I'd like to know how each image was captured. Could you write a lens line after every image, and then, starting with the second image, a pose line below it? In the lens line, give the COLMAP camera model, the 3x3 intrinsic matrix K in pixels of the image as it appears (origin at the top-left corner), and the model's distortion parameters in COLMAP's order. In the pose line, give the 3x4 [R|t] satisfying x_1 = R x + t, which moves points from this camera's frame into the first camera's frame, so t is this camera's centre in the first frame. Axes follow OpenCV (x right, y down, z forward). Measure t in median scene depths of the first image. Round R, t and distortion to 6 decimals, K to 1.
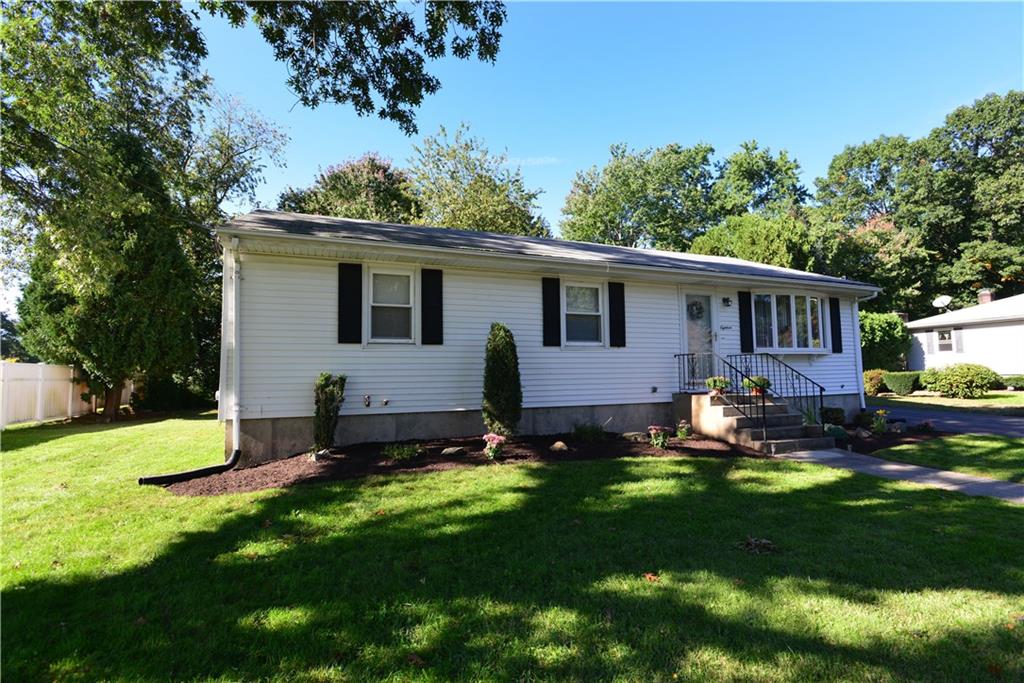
lens RADIAL K [[480.2, 0, 511.6], [0, 480.2, 348.8], [0, 0, 1]] dist [-0.001369, 0.000070]
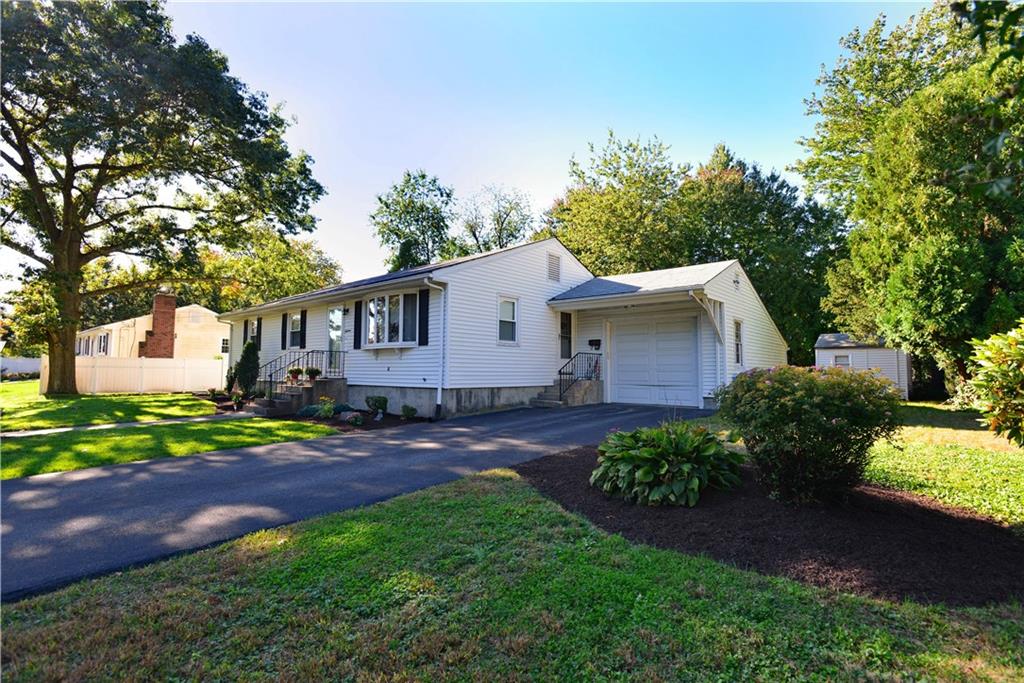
lens RADIAL K [[494.5, 0, 505.4], [0, 494.5, 338.5], [0, 0, 1]] dist [-0.013943, -0.000135]
pose [[0.434417, -0.045872, -0.899543, 2.070186], [0.031608, 0.998864, -0.035673, 0.044175], [0.900157, -0.012936, 0.435374, 0.882110]]
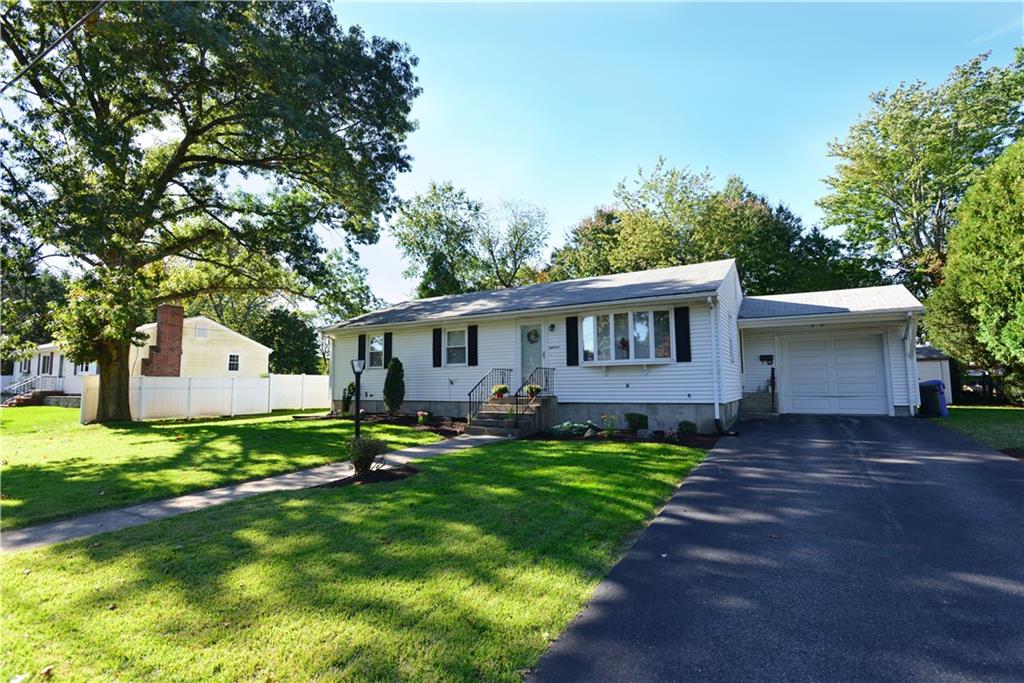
lens RADIAL K [[494.5, 0, 505.4], [0, 494.5, 338.5], [0, 0, 1]] dist [-0.013943, -0.000135]
pose [[0.597363, -0.070146, -0.798897, 1.597954], [0.040756, 0.997536, -0.057112, 0.004068], [0.800934, 0.001557, 0.598750, 0.099465]]
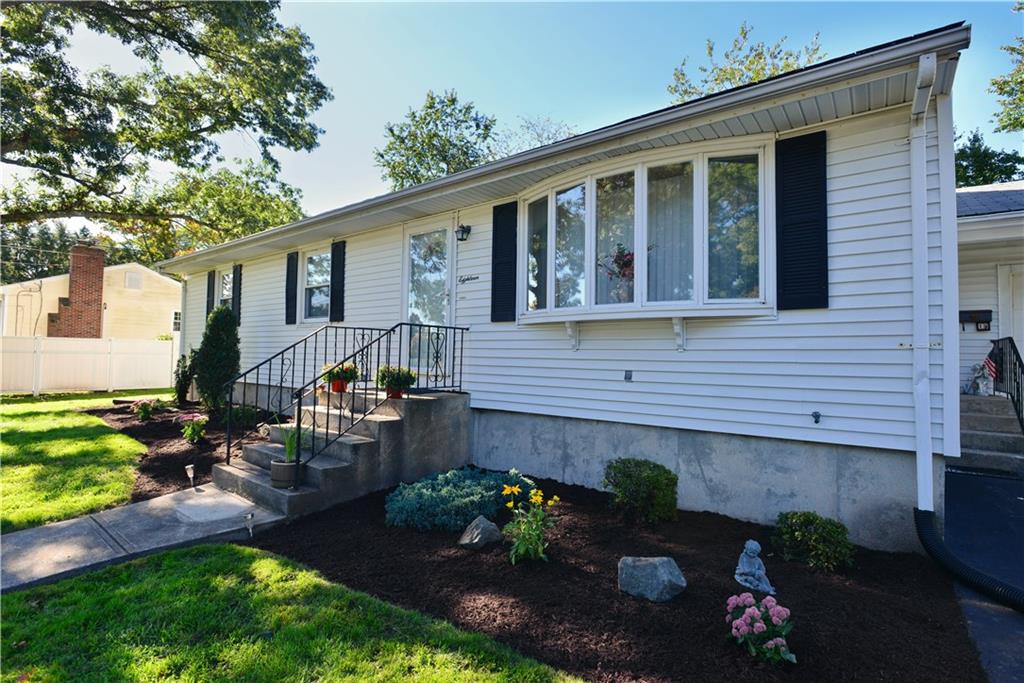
lens RADIAL K [[488.3, 0, 512.0], [0, 488.3, 341.5], [0, 0, 1]] dist [-0.011848, -0.001072]
pose [[0.502429, -0.004375, -0.864607, 1.067988], [0.019708, 0.999785, 0.006393, 0.029329], [0.864394, -0.020252, 0.502408, 0.837218]]
